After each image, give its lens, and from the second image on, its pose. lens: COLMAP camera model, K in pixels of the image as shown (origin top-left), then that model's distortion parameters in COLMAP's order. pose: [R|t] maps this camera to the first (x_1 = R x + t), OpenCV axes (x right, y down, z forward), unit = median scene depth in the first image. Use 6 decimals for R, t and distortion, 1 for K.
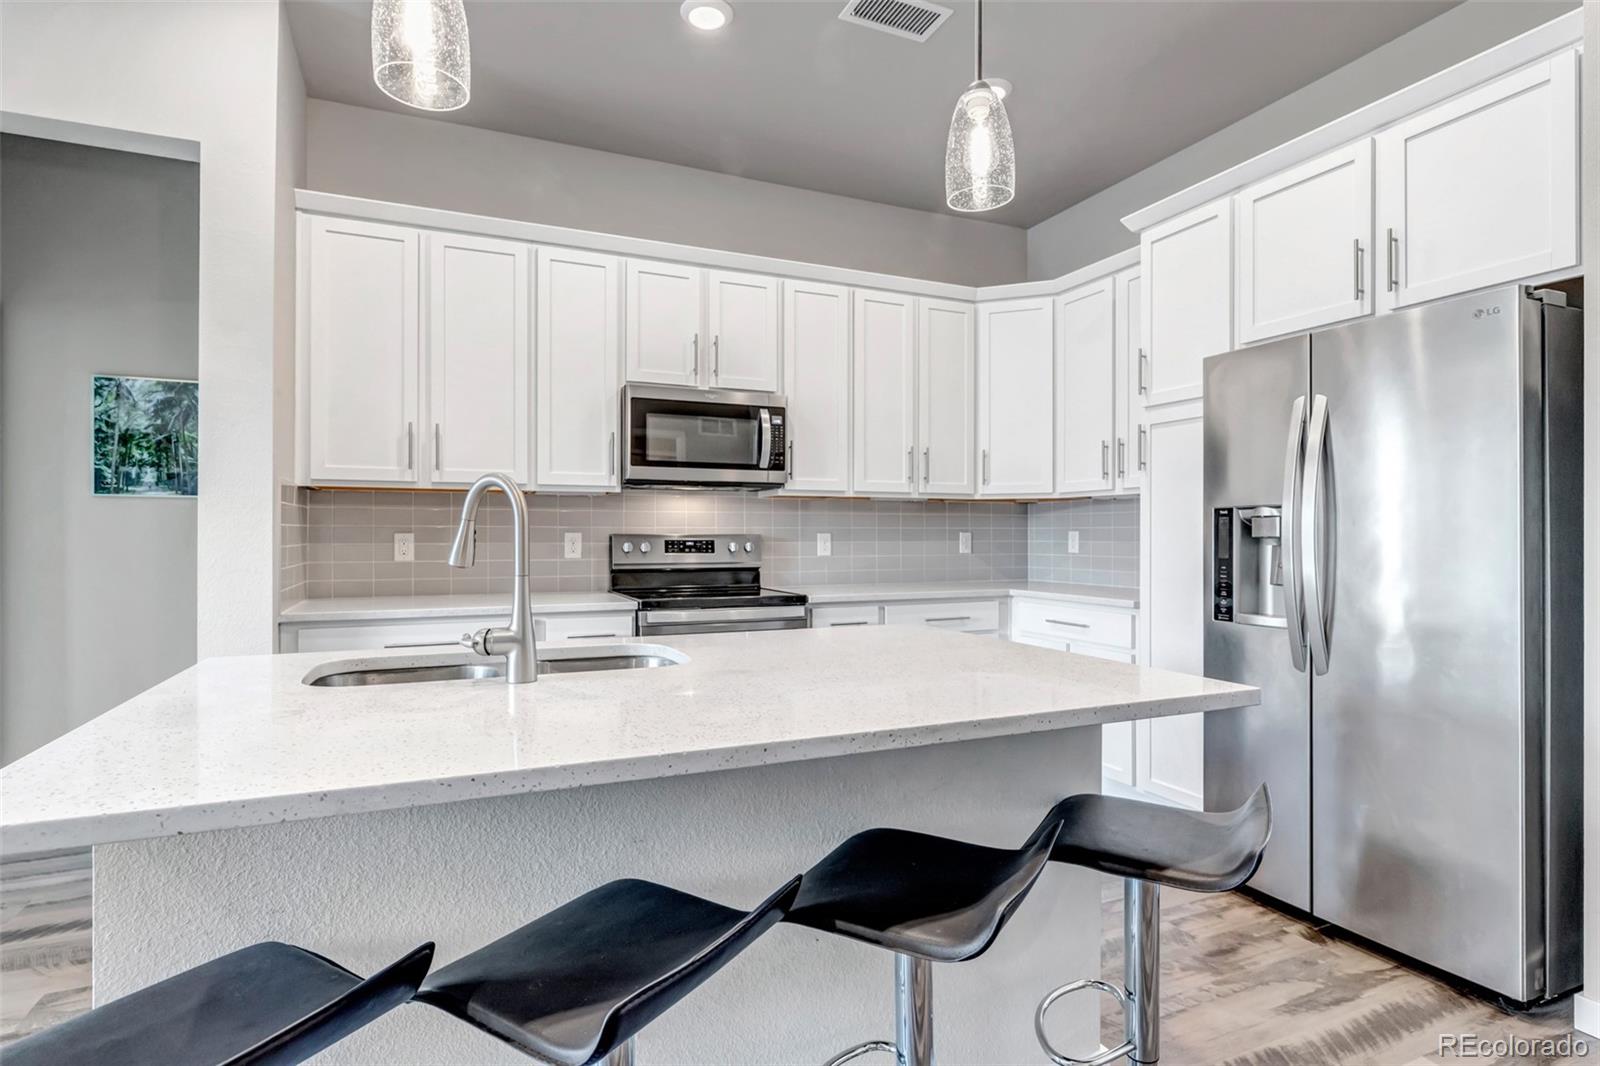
lens RADIAL K [[811.5, 0, 794.2], [0, 811.5, 532.8], [0, 0, 1]] dist [0.001113, -0.004563]
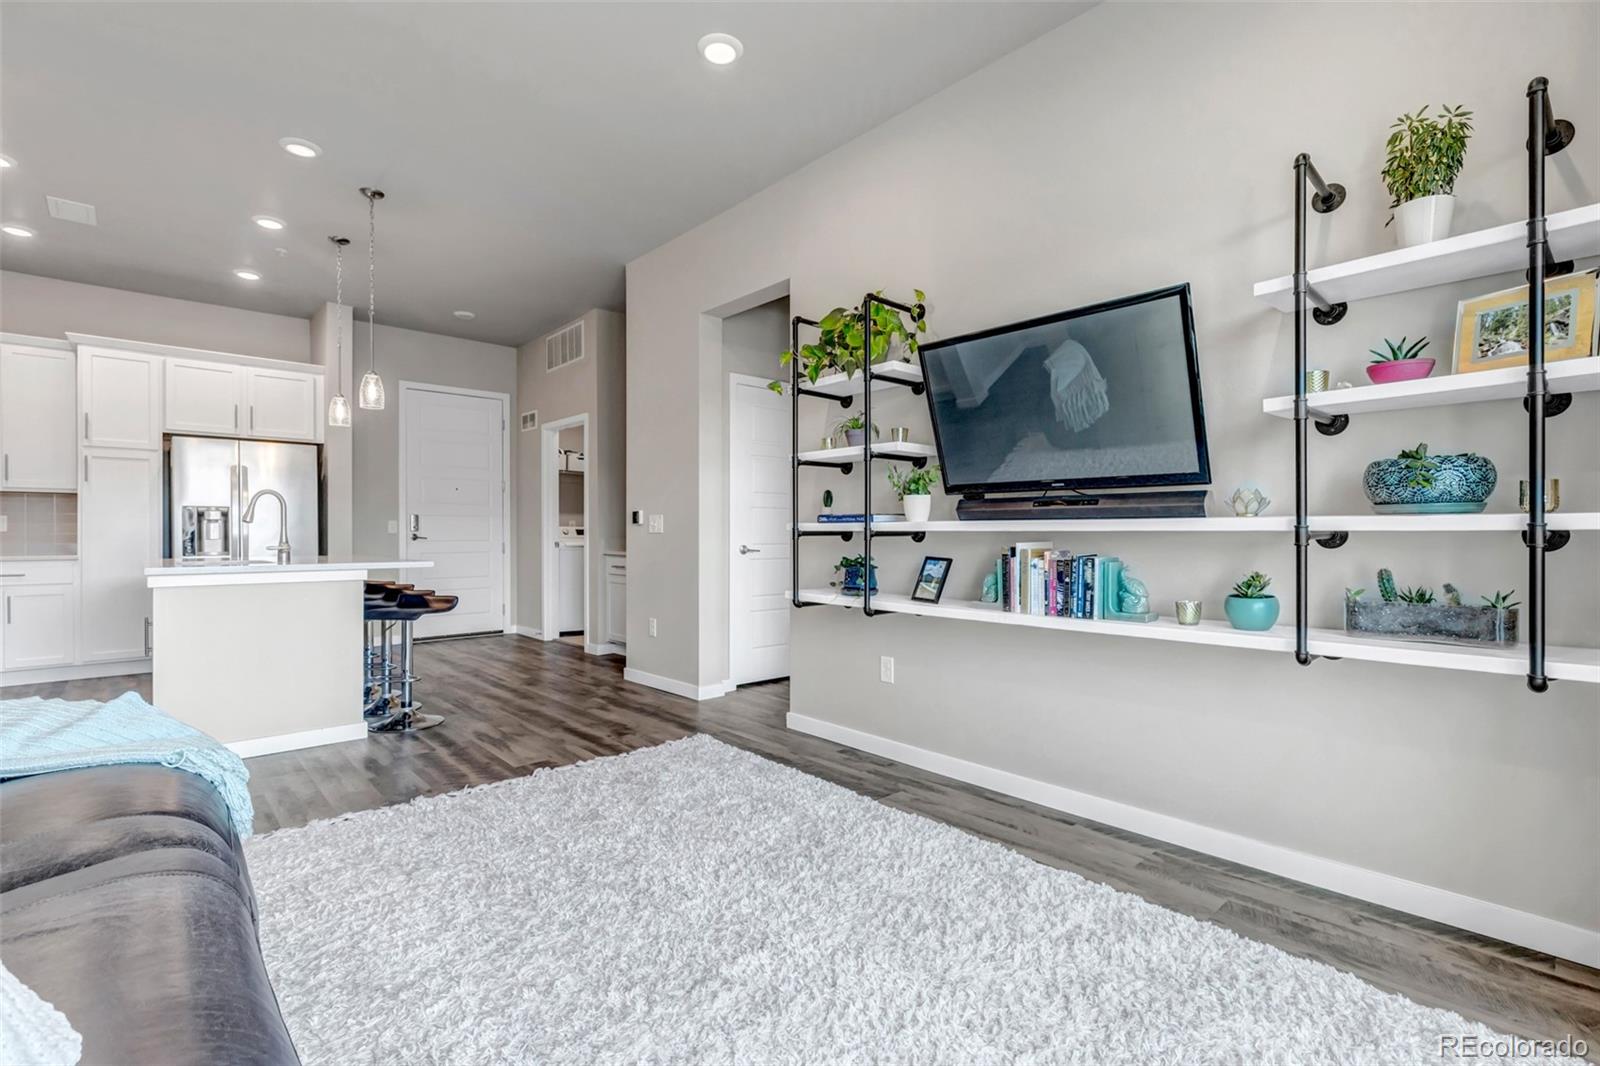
lens RADIAL K [[739.6, 0, 794.8], [0, 739.6, 533.4], [0, 0, 1]] dist [0.001119, 0.001065]
pose [[-0.316237, 0.002891, 0.948676, -1.425842], [-0.000401, 0.999995, -0.003181, 0.037516], [-0.948680, -0.001386, -0.316234, 0.034903]]
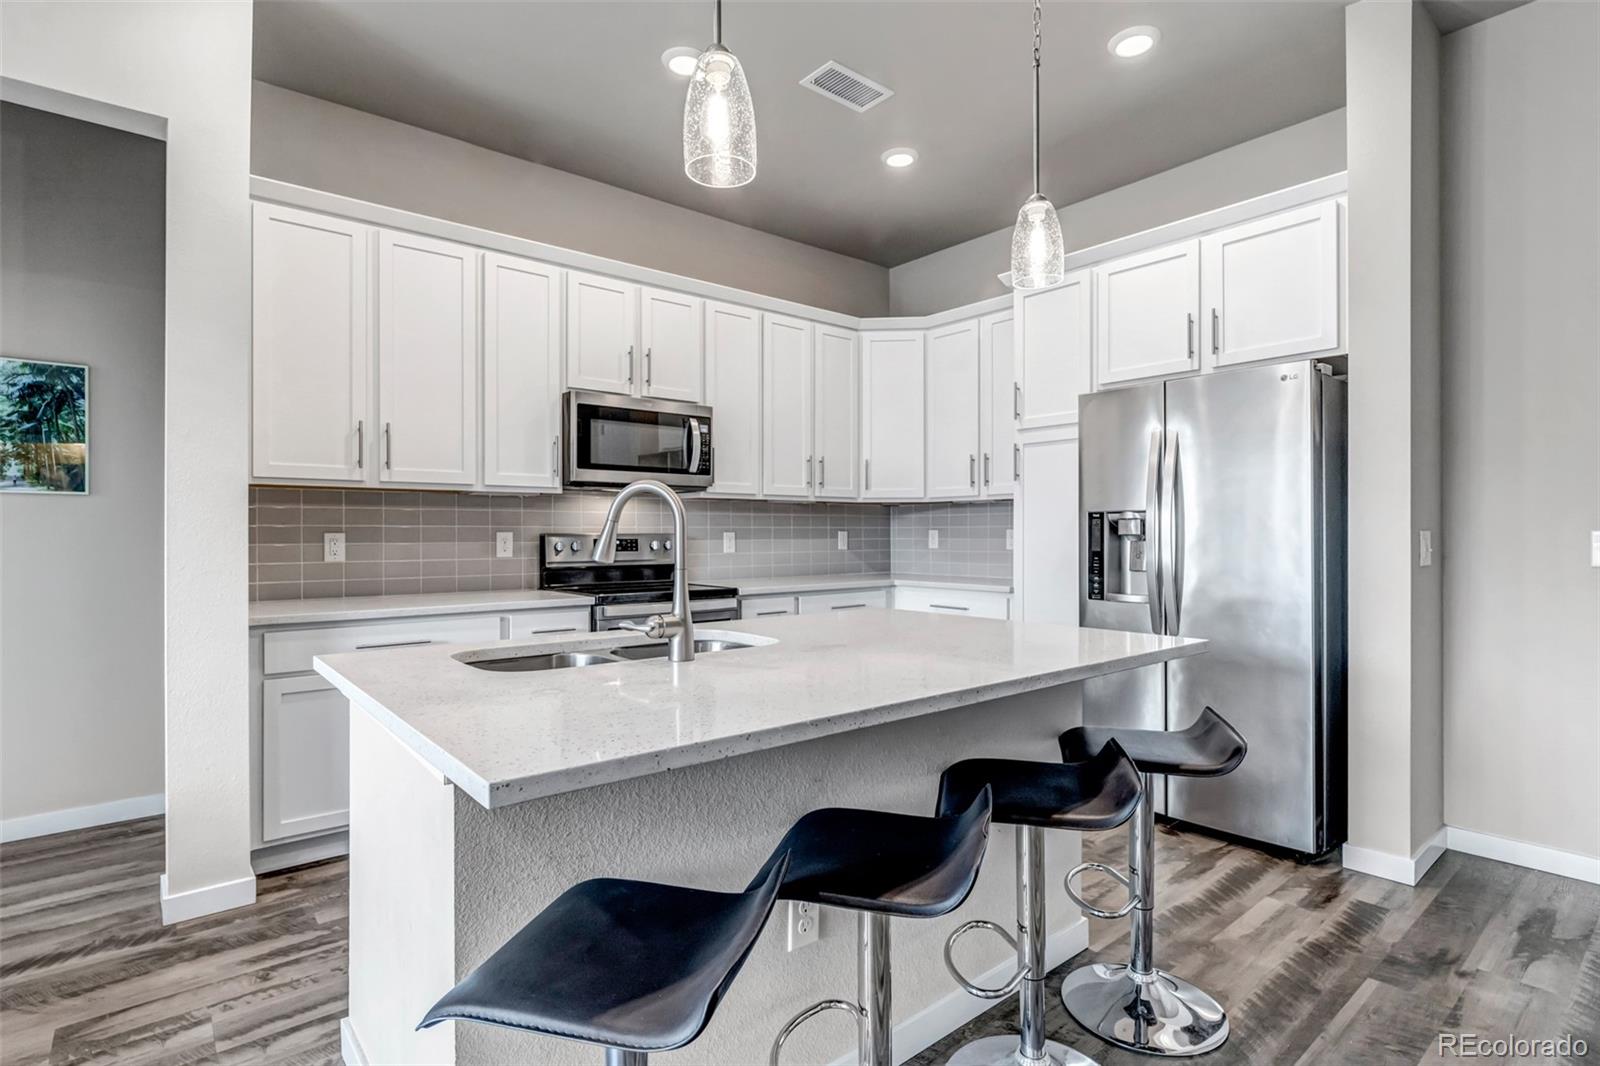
lens RADIAL K [[811.5, 0, 788.5], [0, 811.5, 529.2], [0, 0, 1]] dist [0.001113, -0.004563]
pose [[0.961391, -0.001311, 0.275184, -0.217295], [0.002192, 0.999993, -0.002894, -0.000281], [-0.275179, 0.003385, 0.961387, -0.077062]]
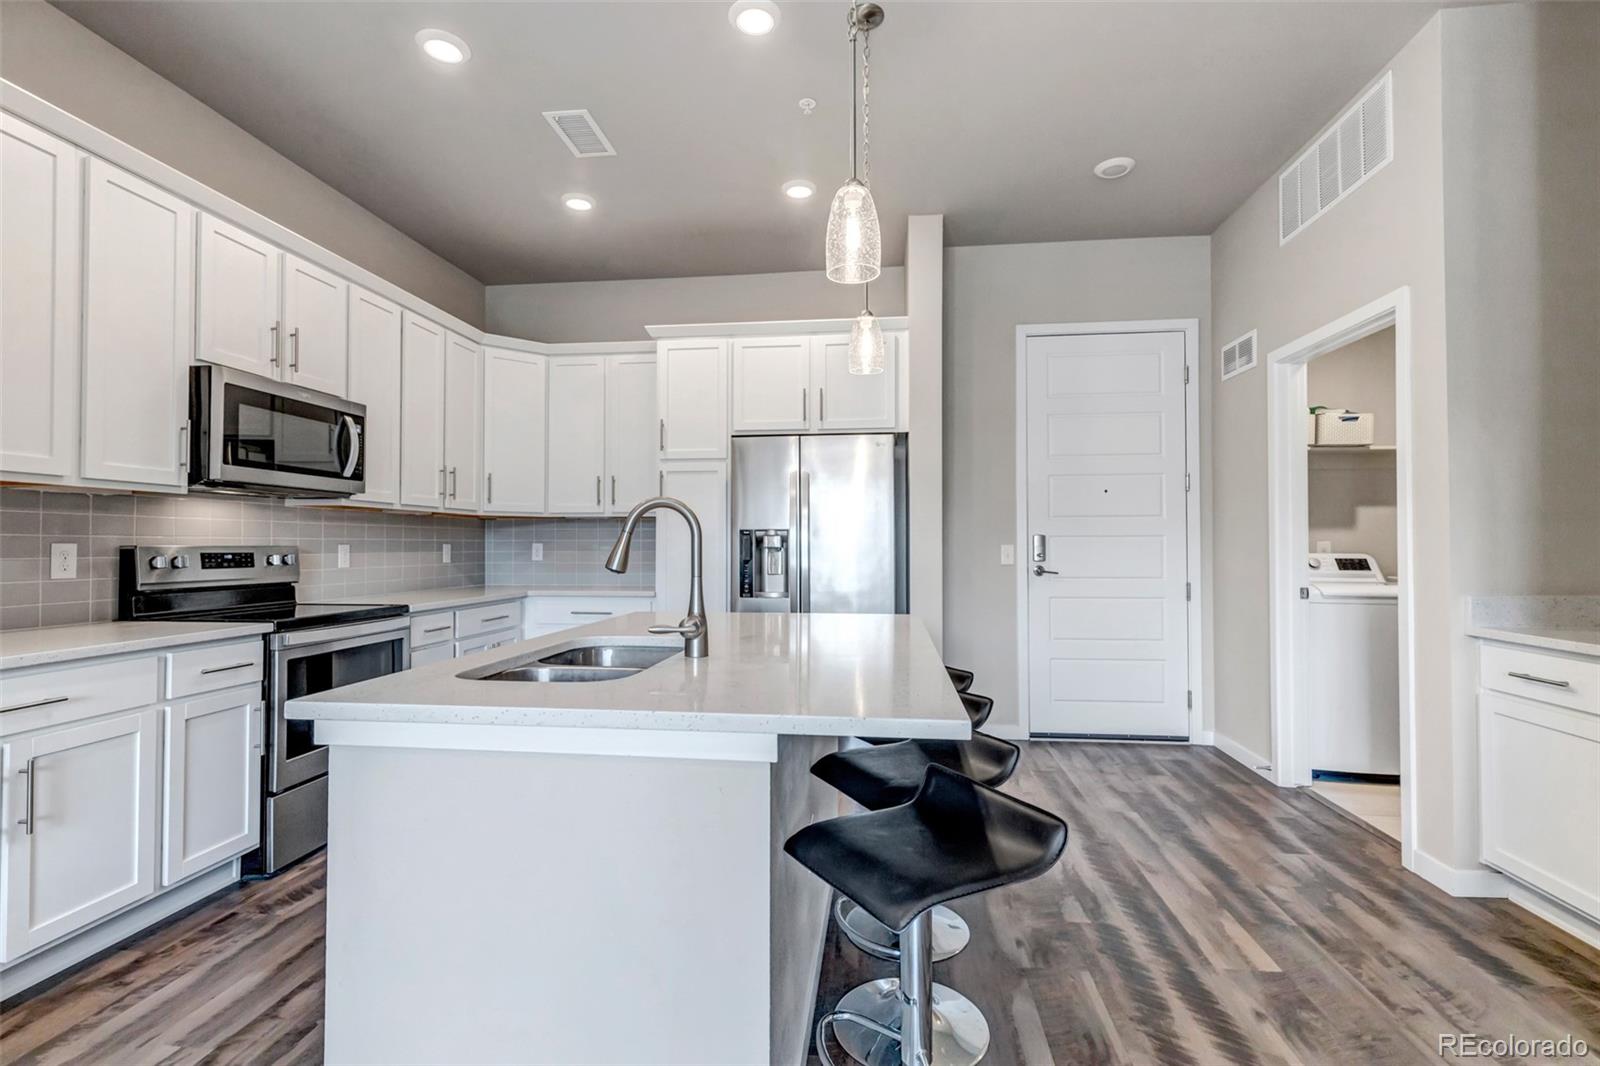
lens RADIAL K [[739.6, 0, 804.4], [0, 739.6, 534.3], [0, 0, 1]] dist [0.001119, 0.001065]
pose [[0.495042, 0.012489, 0.868780, -0.539020], [-0.001041, 0.999905, -0.013781, -0.000131], [-0.868869, 0.005917, 0.495007, 0.100635]]
